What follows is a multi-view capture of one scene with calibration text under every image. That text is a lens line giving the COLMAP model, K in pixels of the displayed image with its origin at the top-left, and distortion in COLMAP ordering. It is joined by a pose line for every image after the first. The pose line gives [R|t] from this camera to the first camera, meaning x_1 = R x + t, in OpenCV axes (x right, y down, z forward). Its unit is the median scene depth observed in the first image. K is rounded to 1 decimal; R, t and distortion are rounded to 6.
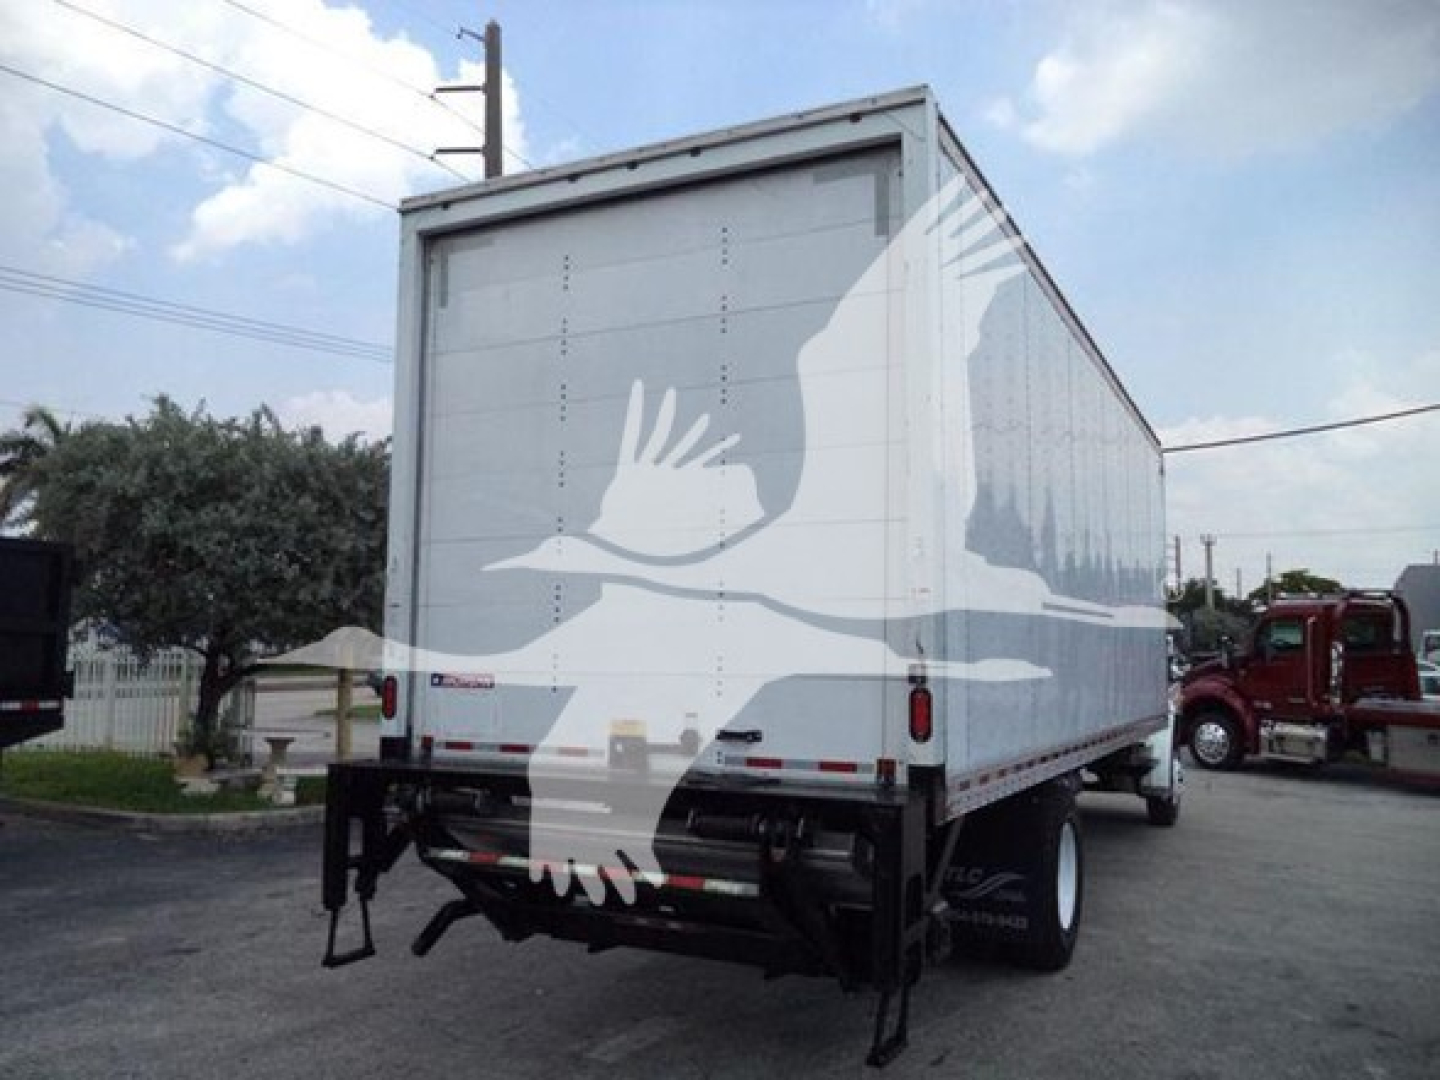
lens RADIAL K [[1114.4, 0, 717.6], [0, 1114.4, 534.5], [0, 0, 1]] dist [0.007035, -0.002439]
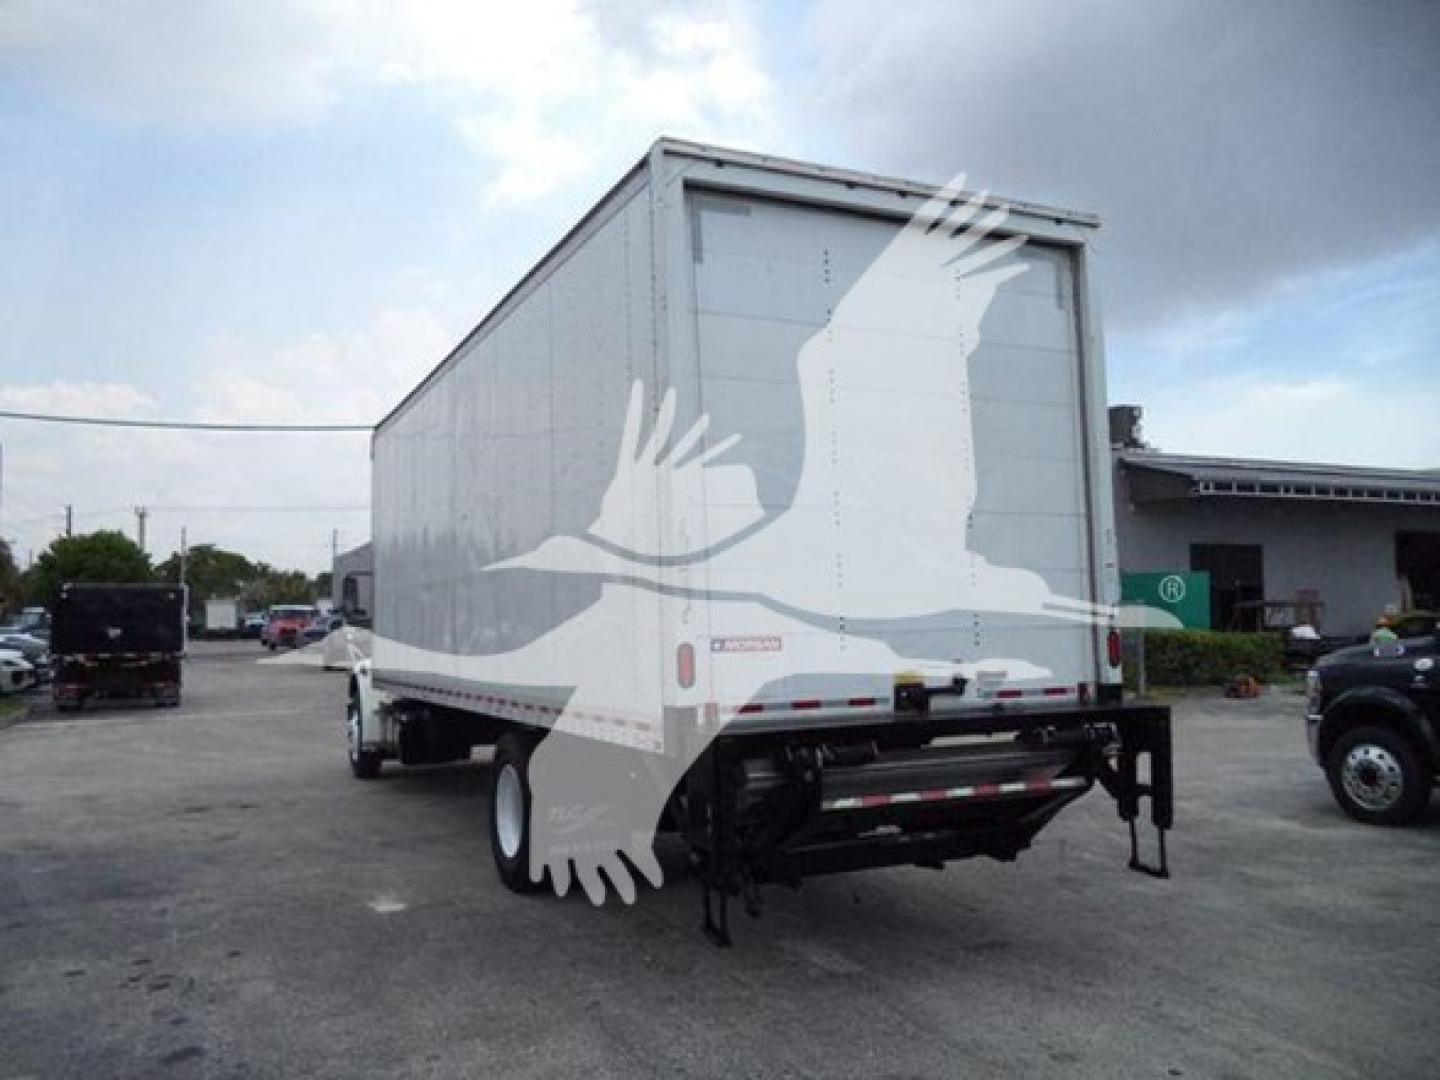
lens RADIAL K [[994.0, 0, 633.0], [0, 994.0, 539.4], [0, 0, 1]] dist [-0.040641, -0.001089]
pose [[0.682746, 0.037398, 0.729698, -0.915835], [-0.056460, 0.998403, 0.001657, 0.038756], [-0.728471, -0.042330, 0.683767, 0.443605]]
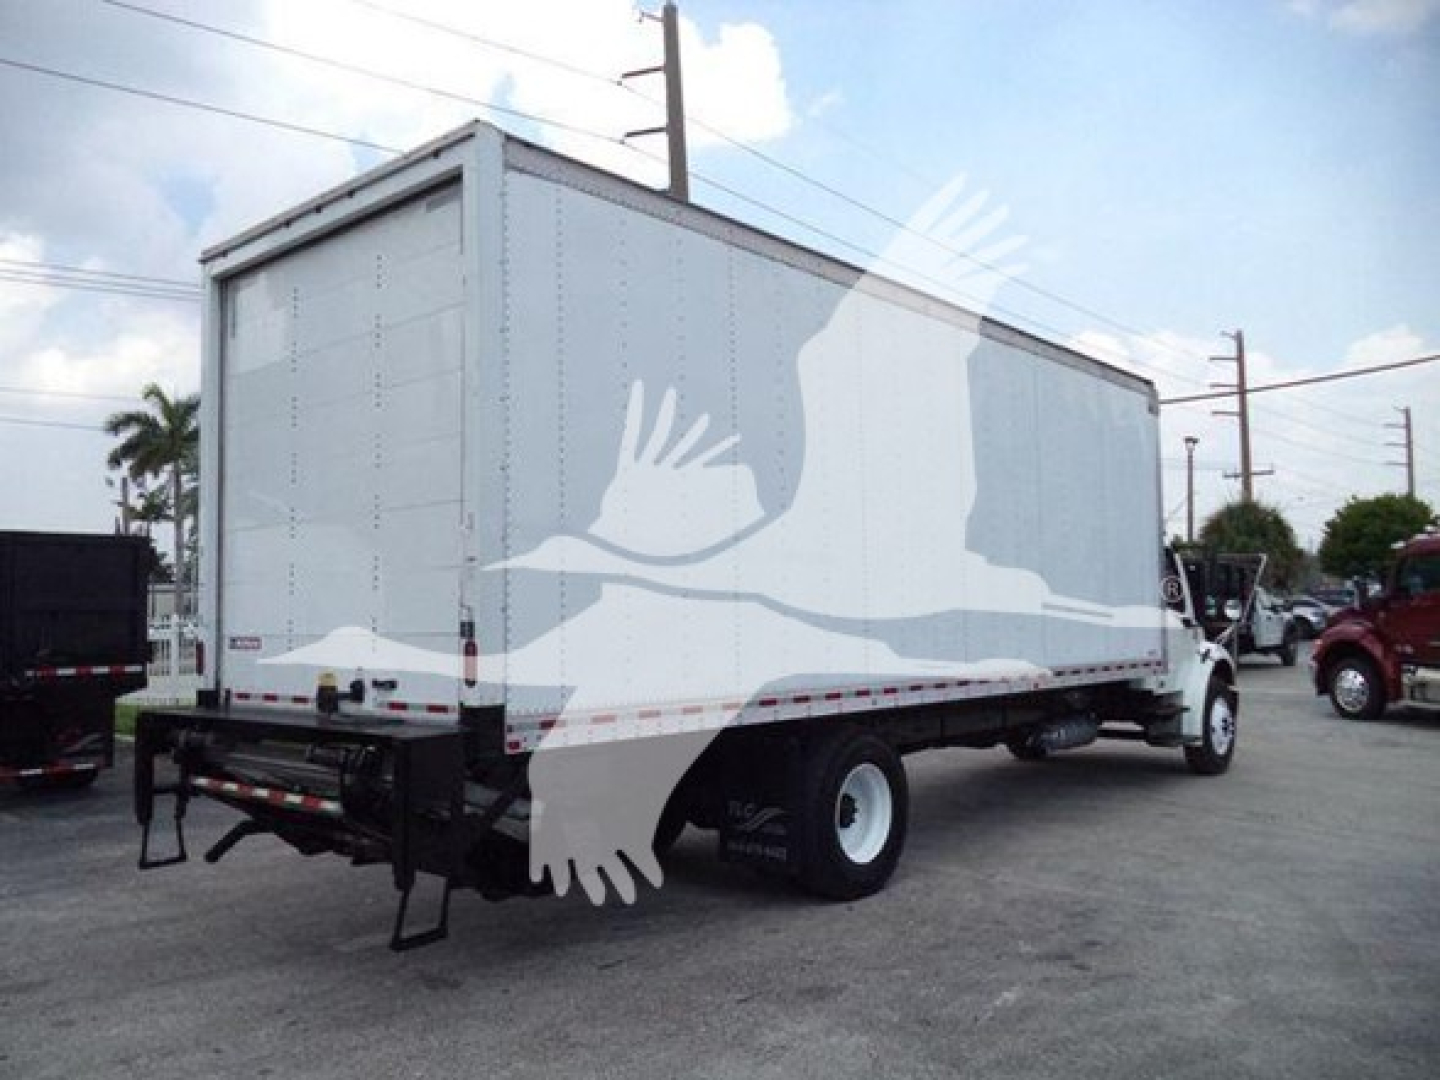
lens RADIAL K [[1114.4, 0, 717.6], [0, 1114.4, 534.5], [0, 0, 1]] dist [0.007035, -0.002439]
pose [[0.971068, -0.043989, -0.234715, 0.551574], [0.052850, 0.998102, 0.031597, 0.000024], [0.232880, -0.043087, 0.971551, -0.066197]]
